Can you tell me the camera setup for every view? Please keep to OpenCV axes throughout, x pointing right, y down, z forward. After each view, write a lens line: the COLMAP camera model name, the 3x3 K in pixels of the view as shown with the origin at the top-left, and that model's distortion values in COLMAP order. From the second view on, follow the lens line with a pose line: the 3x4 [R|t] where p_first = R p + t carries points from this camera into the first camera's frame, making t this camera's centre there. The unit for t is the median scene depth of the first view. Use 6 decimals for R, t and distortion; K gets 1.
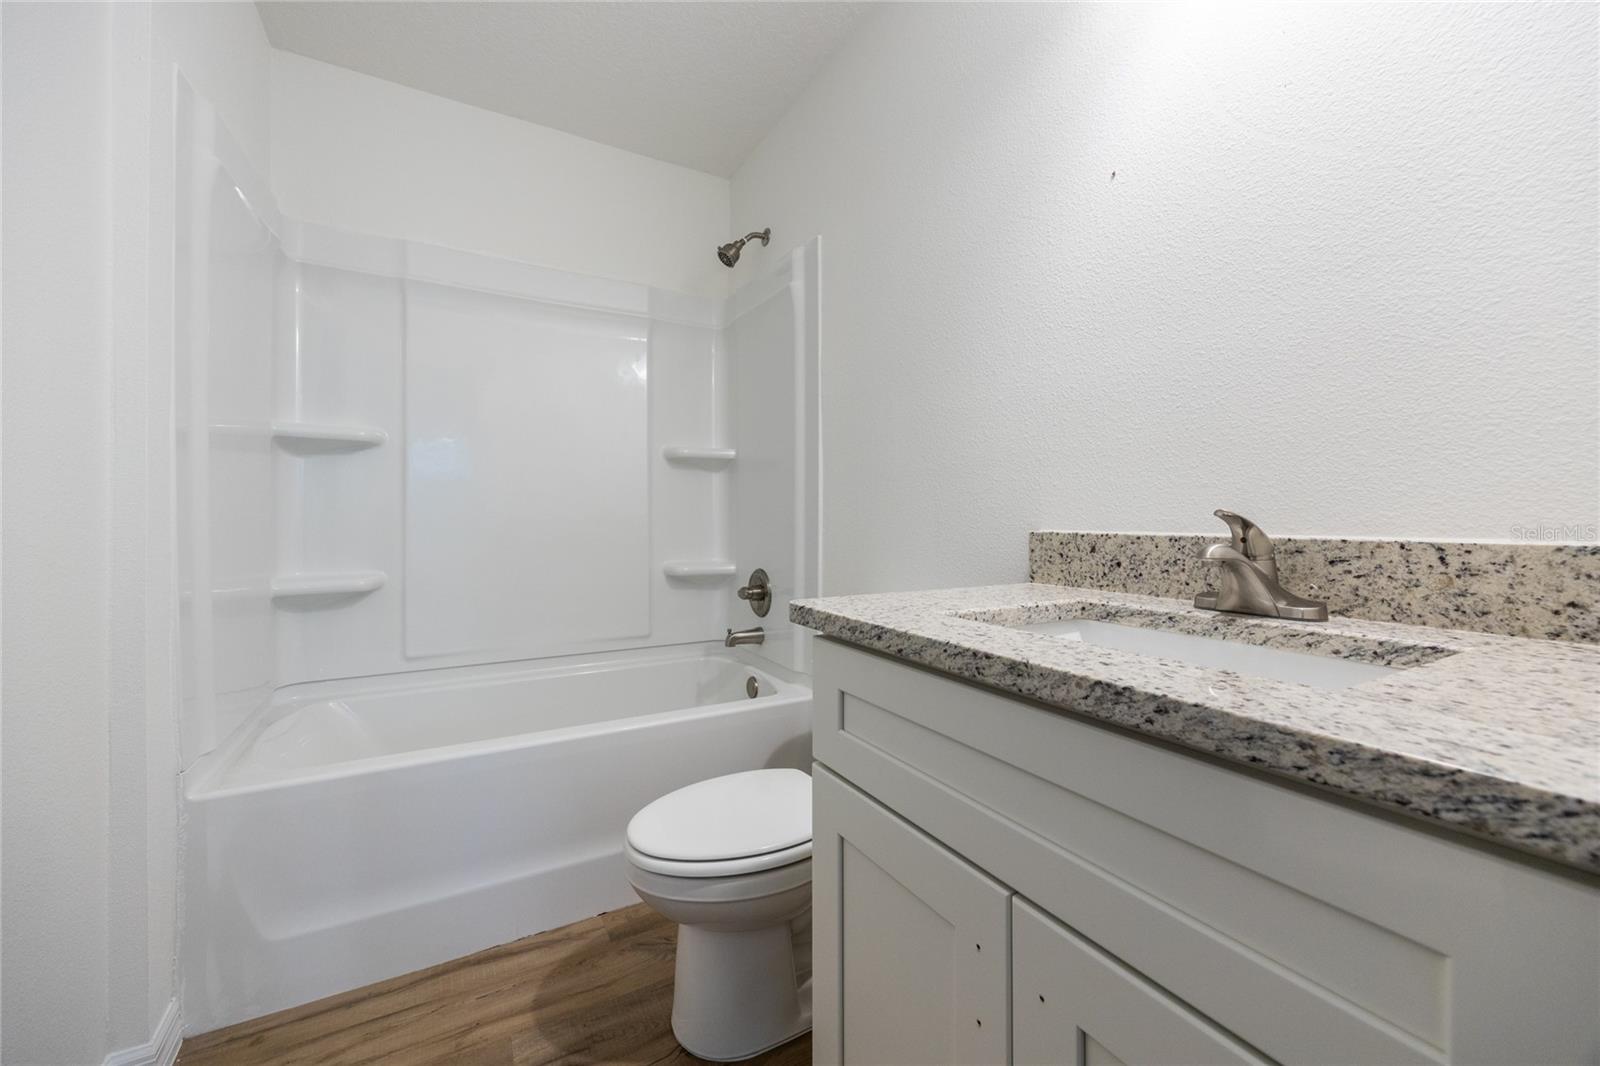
lens RADIAL K [[619.5, 0, 796.6], [0, 619.5, 519.9], [0, 0, 1]] dist [-0.000688, -0.000598]
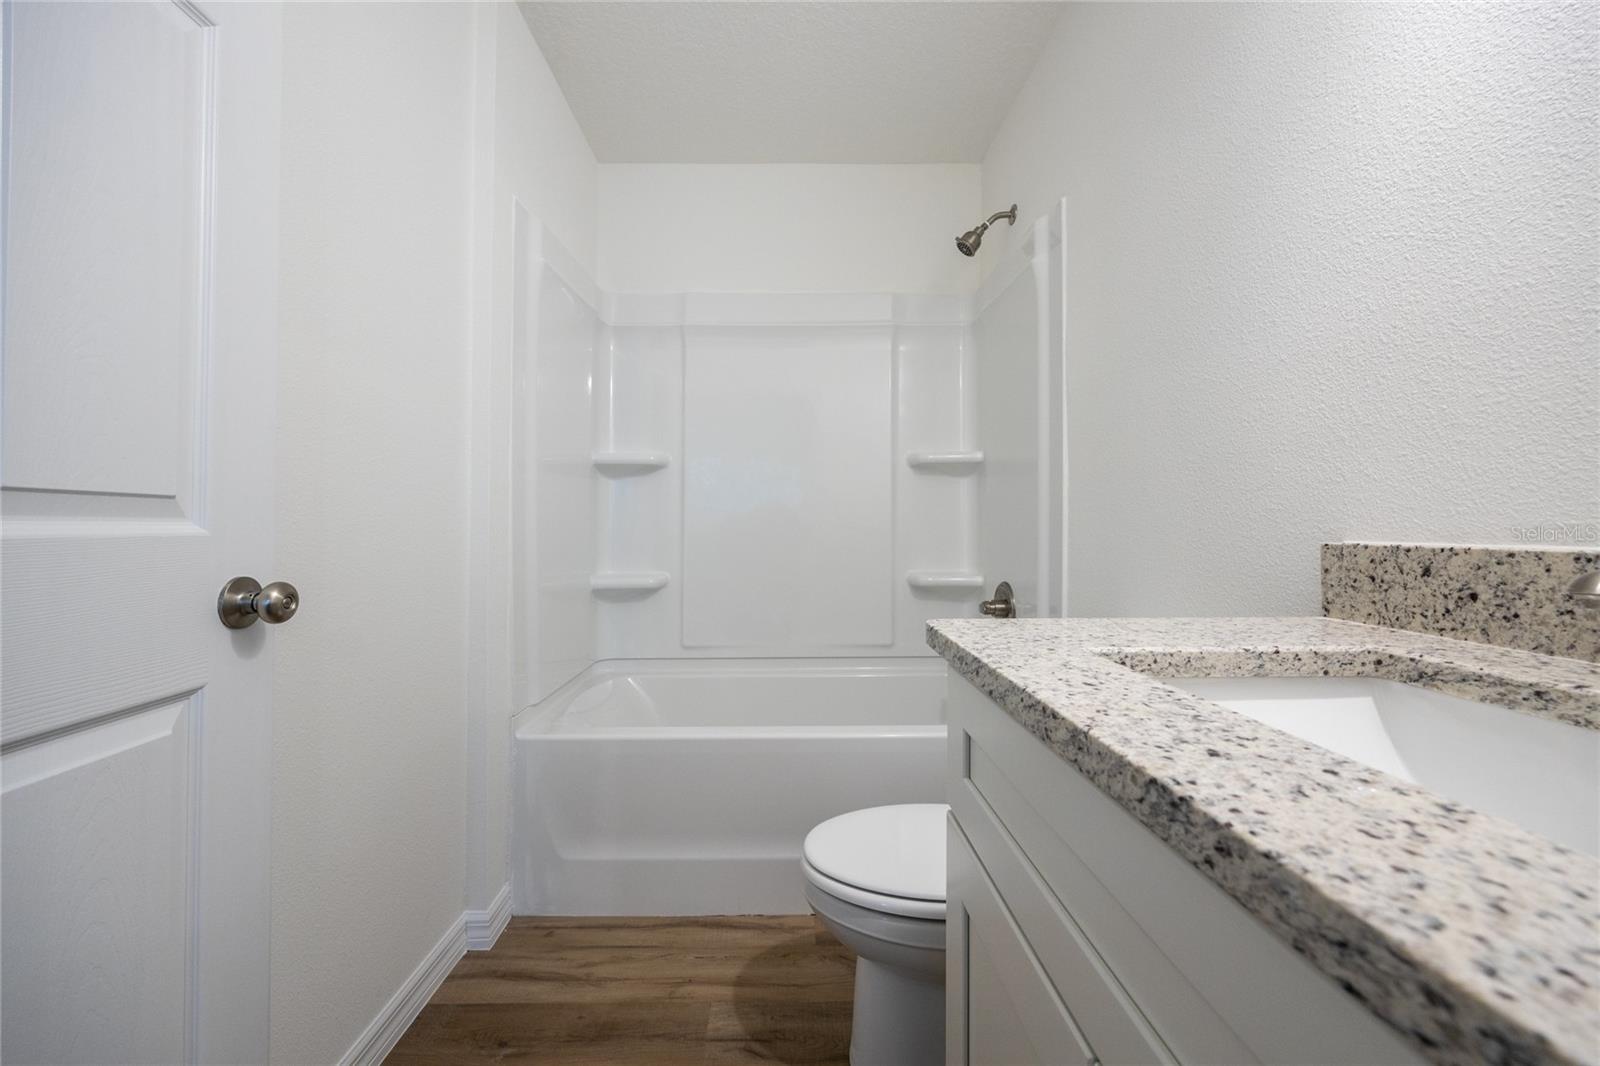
lens RADIAL K [[619.5, 0, 786.5], [0, 619.5, 522.4], [0, 0, 1]] dist [-0.000688, -0.000598]
pose [[0.875287, -0.008158, -0.483534, 0.185499], [0.003702, 0.999941, -0.010170, 0.000508], [0.483589, 0.007111, 0.875266, 0.101952]]
